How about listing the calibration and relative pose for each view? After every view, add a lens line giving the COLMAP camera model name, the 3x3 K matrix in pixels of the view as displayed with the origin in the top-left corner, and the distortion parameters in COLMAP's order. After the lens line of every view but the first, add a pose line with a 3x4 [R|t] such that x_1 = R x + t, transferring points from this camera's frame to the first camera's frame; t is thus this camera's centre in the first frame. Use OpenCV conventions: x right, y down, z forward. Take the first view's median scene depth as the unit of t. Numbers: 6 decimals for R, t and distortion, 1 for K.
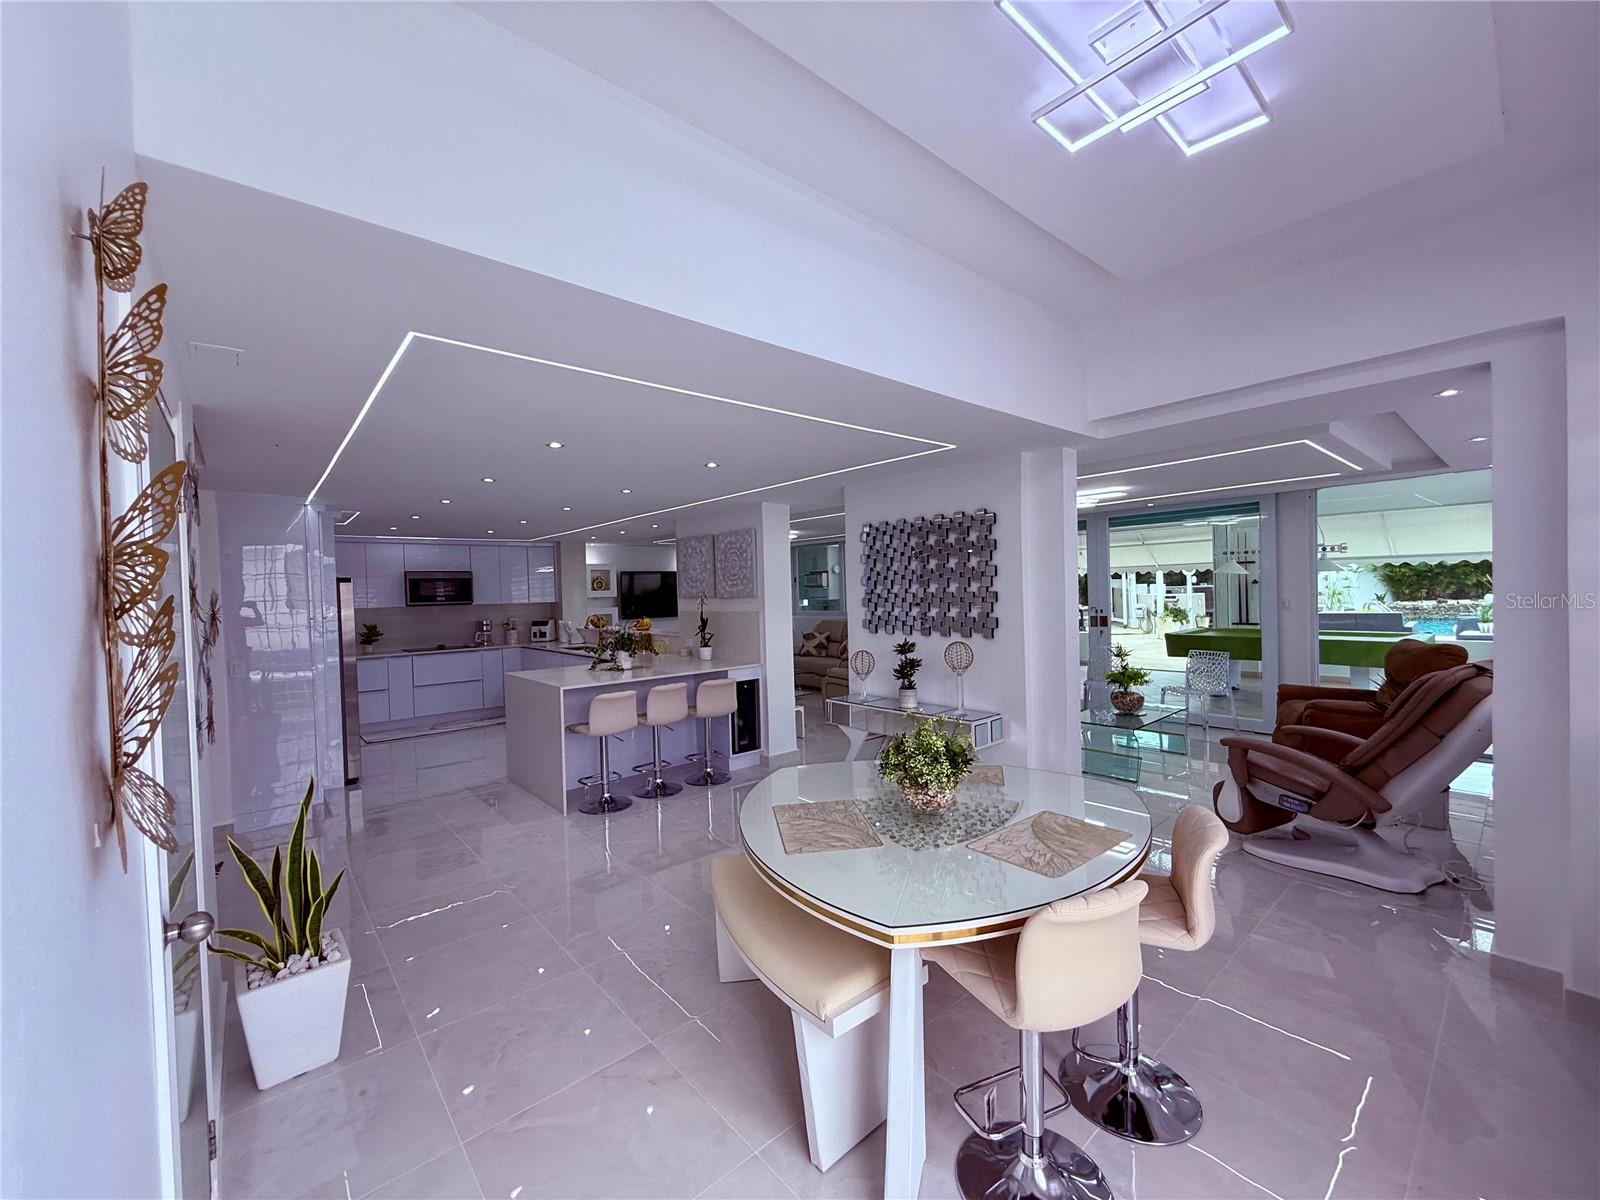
lens RADIAL K [[643.2, 0, 798.6], [0, 643.2, 606.6], [0, 0, 1]] dist [-0.000765, -0.000305]
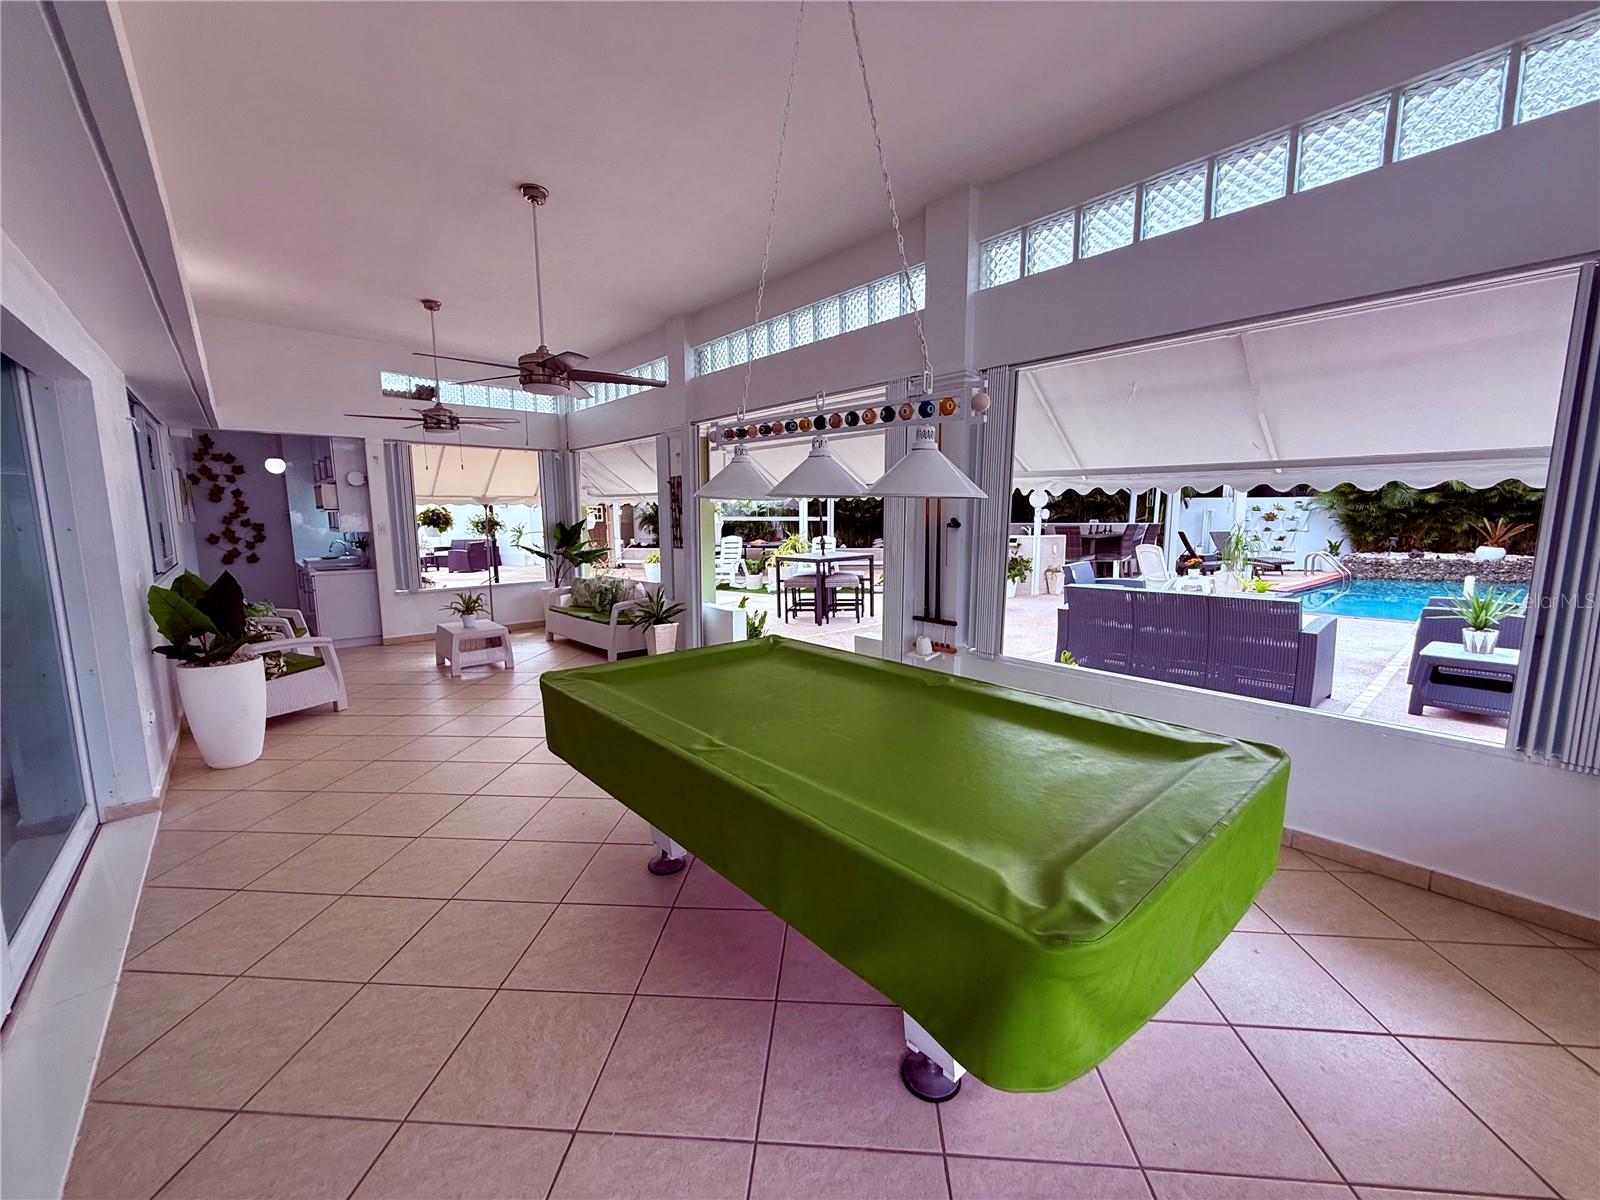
lens RADIAL K [[643.2, 0, 803.8], [0, 643.2, 603.3], [0, 0, 1]] dist [-0.000765, -0.000305]
pose [[0.999532, 0.024128, 0.018800, 0.317282], [-0.026074, 0.993446, 0.111292, -0.016243], [-0.015992, -0.111730, 0.993610, 0.303904]]
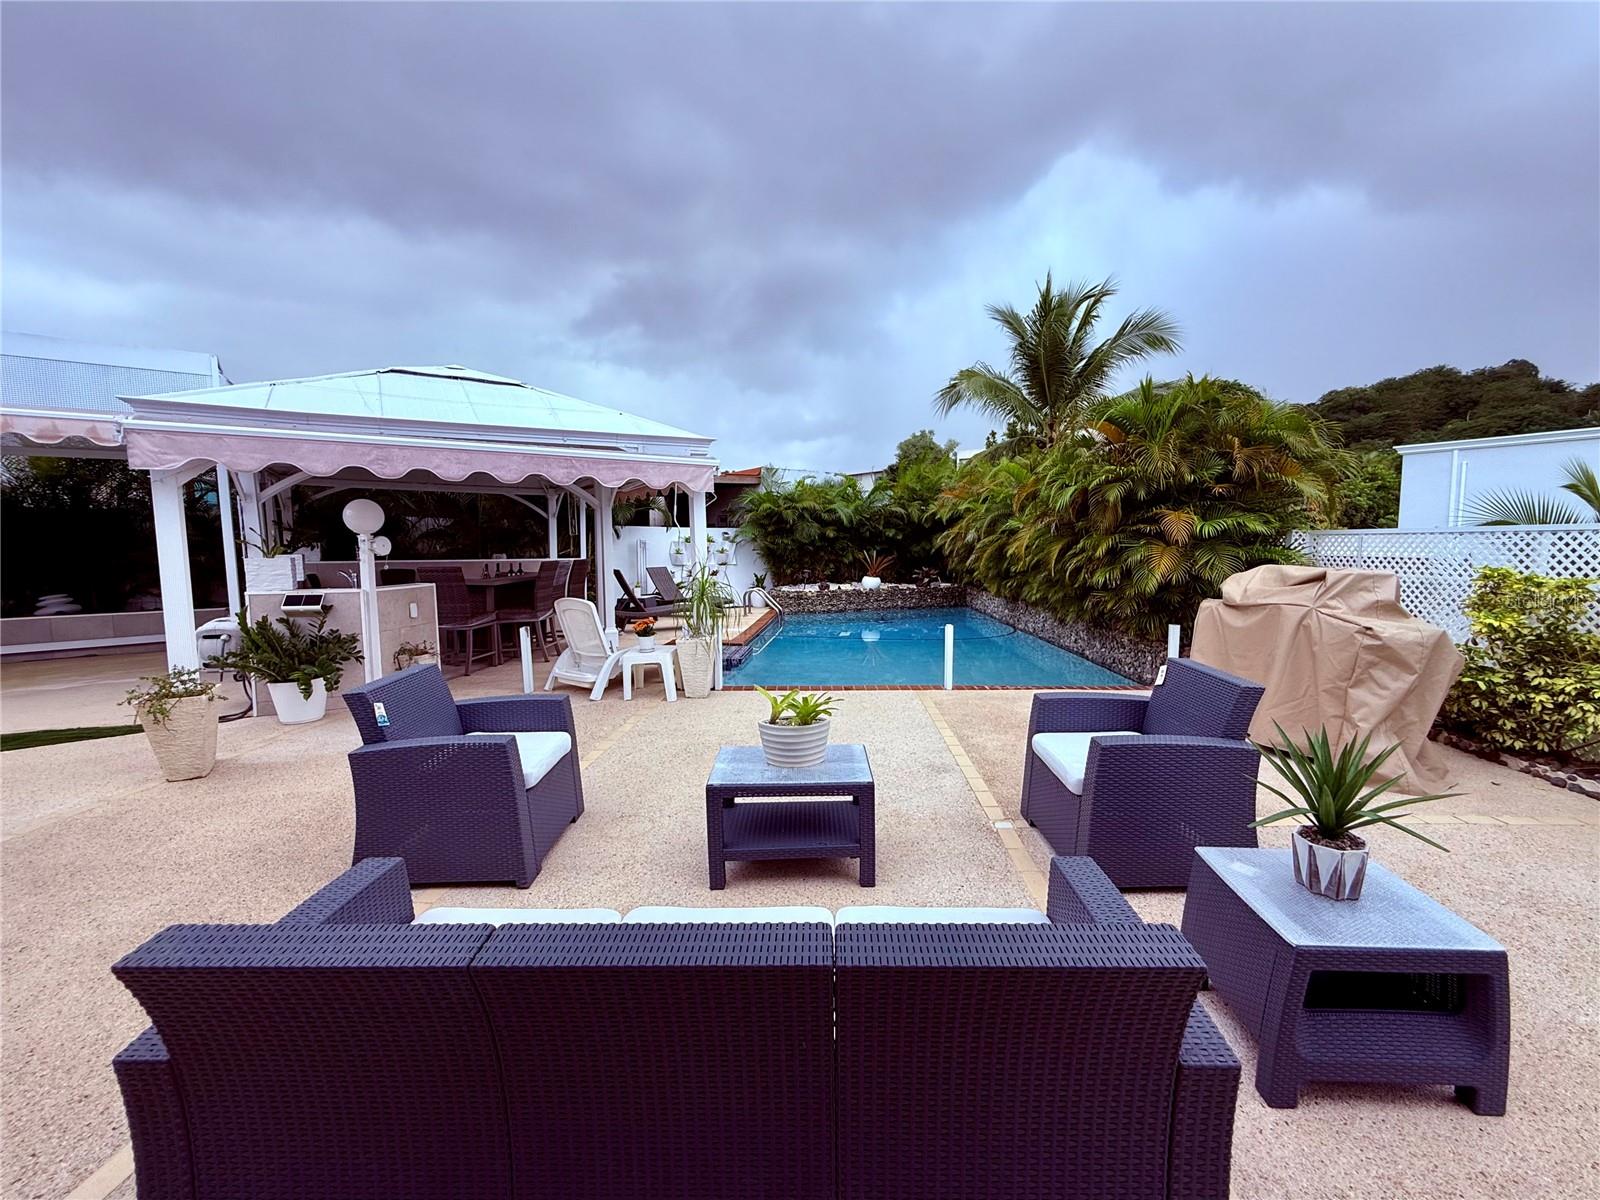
lens RADIAL K [[643.2, 0, 800.1], [0, 643.2, 603.5], [0, 0, 1]] dist [-0.000765, -0.000305]
pose [[0.672414, -0.037190, 0.739240, 0.452019], [-0.000241, 0.998726, 0.050463, -0.025436], [-0.740175, -0.034110, 0.671548, 0.538593]]
